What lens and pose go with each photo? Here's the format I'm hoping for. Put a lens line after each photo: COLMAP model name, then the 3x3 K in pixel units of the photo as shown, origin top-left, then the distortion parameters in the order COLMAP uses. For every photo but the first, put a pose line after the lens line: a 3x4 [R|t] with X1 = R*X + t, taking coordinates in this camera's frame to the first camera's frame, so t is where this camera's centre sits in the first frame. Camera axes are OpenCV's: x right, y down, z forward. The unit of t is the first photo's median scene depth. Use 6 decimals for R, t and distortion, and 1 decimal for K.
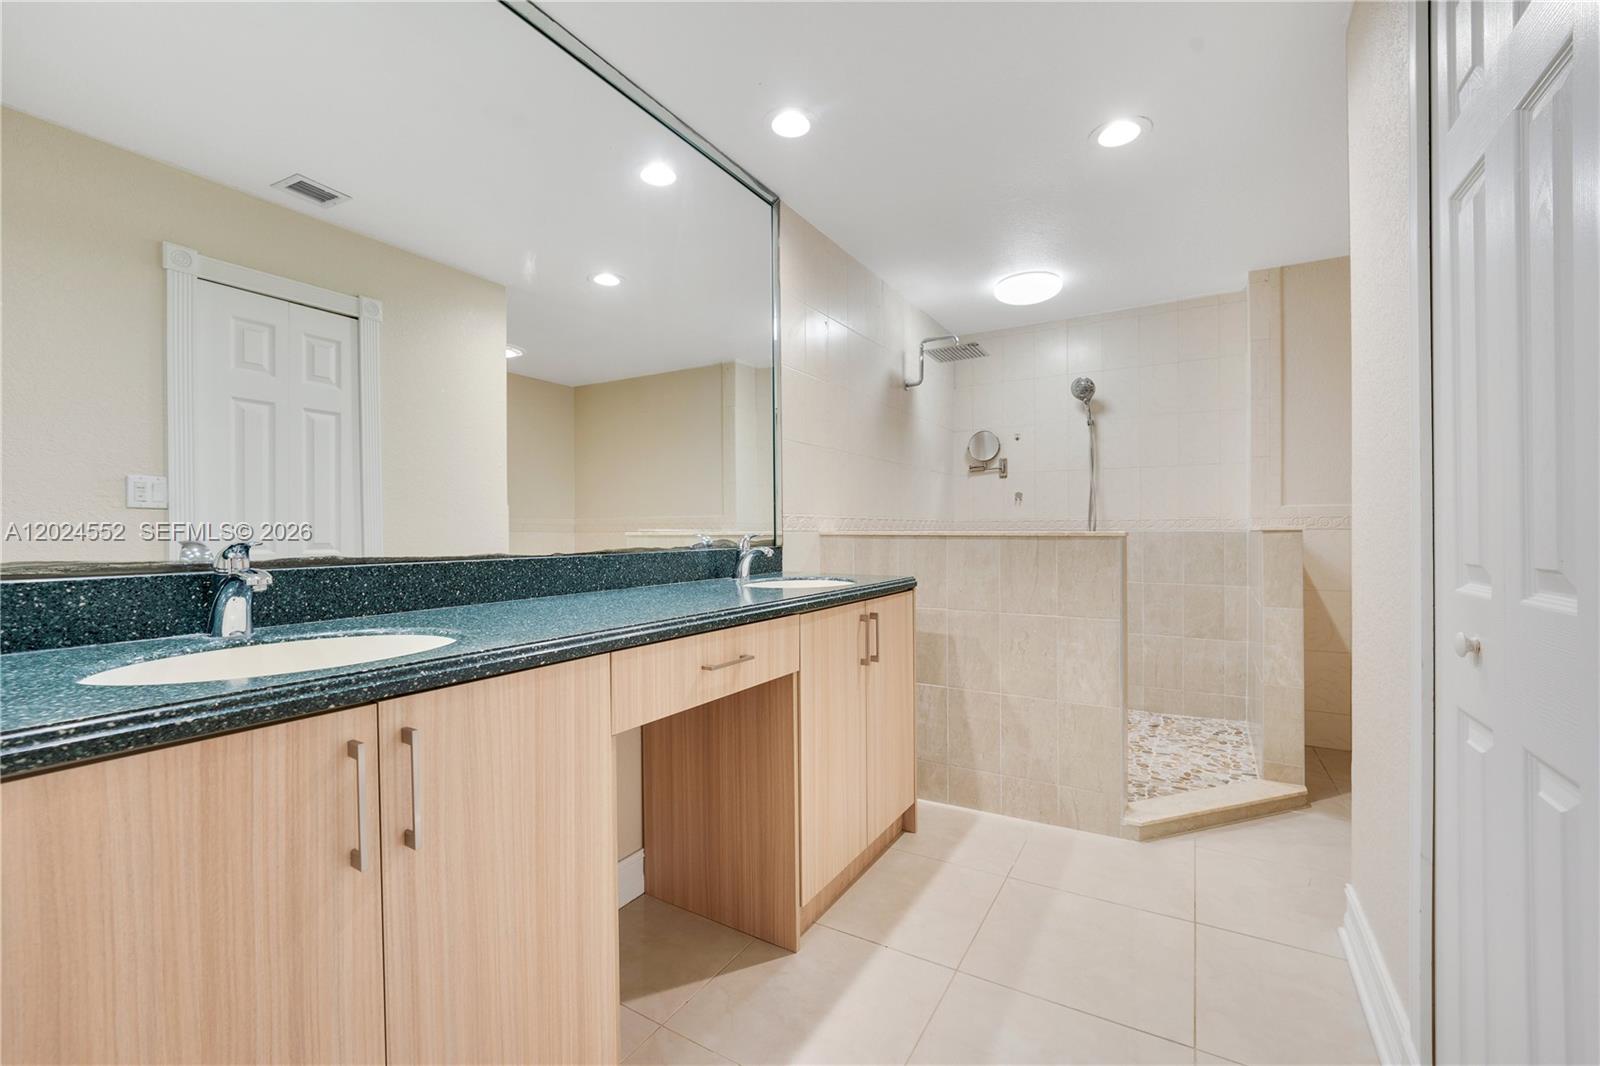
lens RADIAL K [[675.5, 0, 800.0], [0, 675.5, 533.0], [0, 0, 1]] dist [-0.022953, 0.000528]
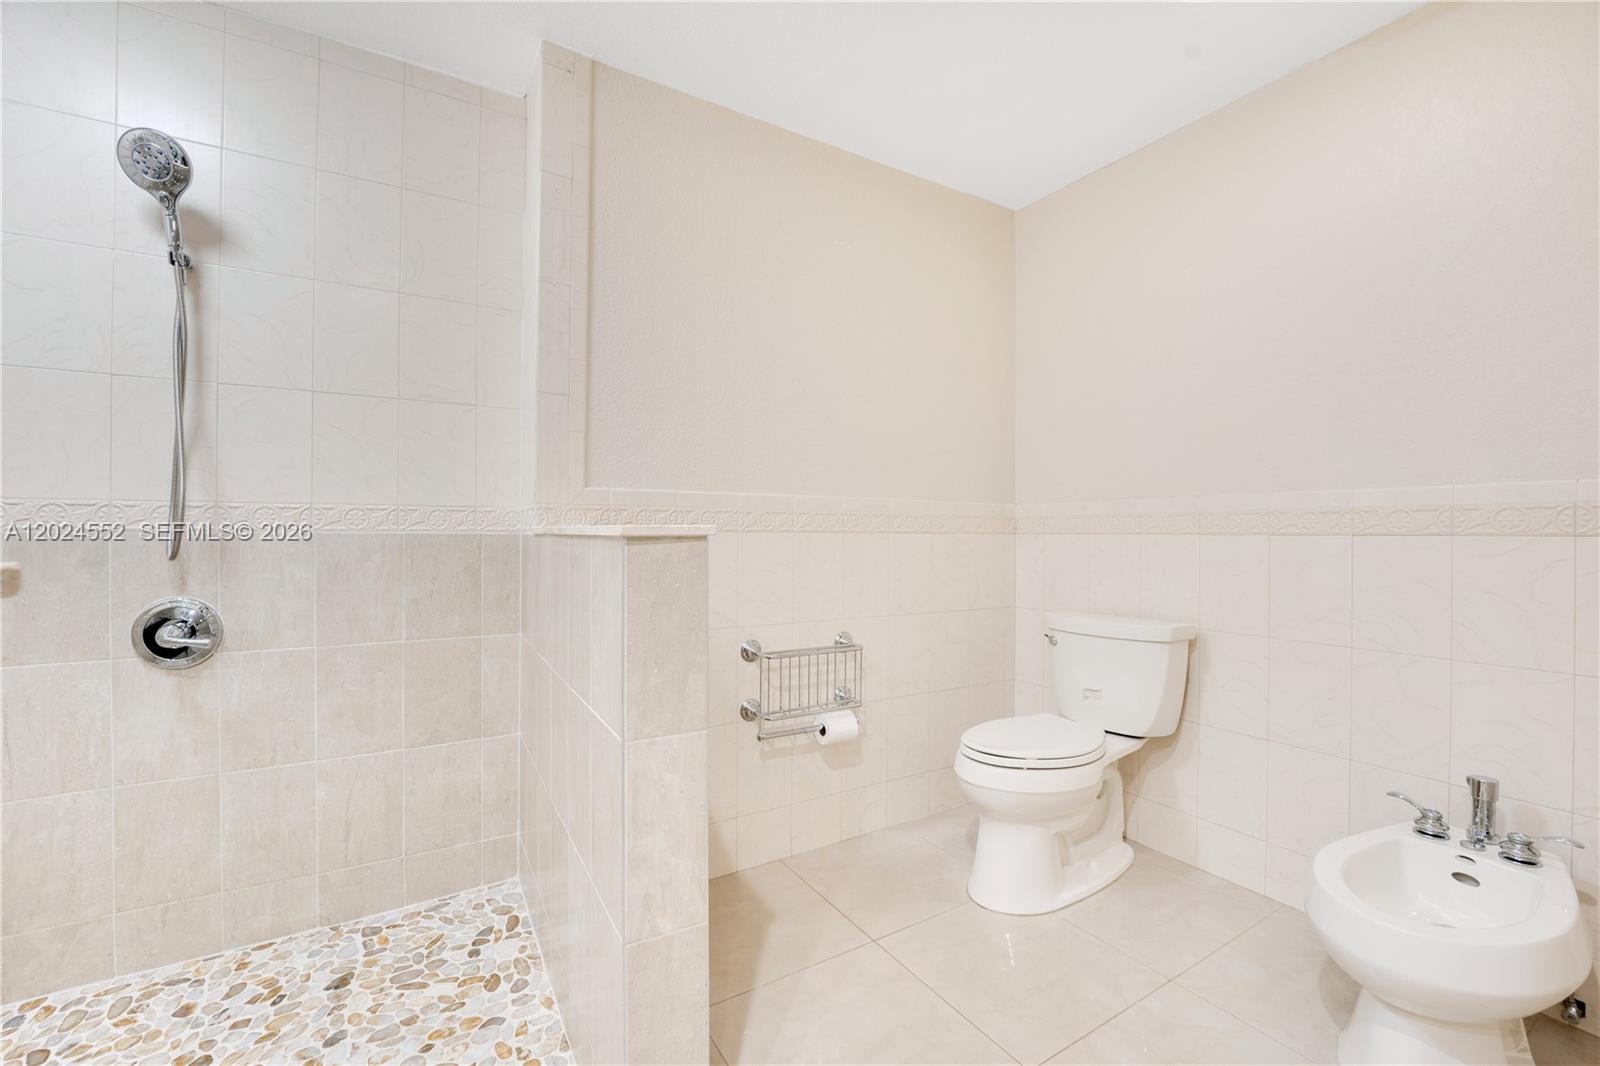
lens RADIAL K [[700.8, 0, 800.0], [0, 700.8, 533.0], [0, 0, 1]] dist [-0.025874, 0.000102]
pose [[0.502900, 0.005474, 0.864327, 0.305558], [-0.008029, 0.999966, -0.001661, -0.004325], [-0.864307, -0.006104, 0.502927, 0.543126]]
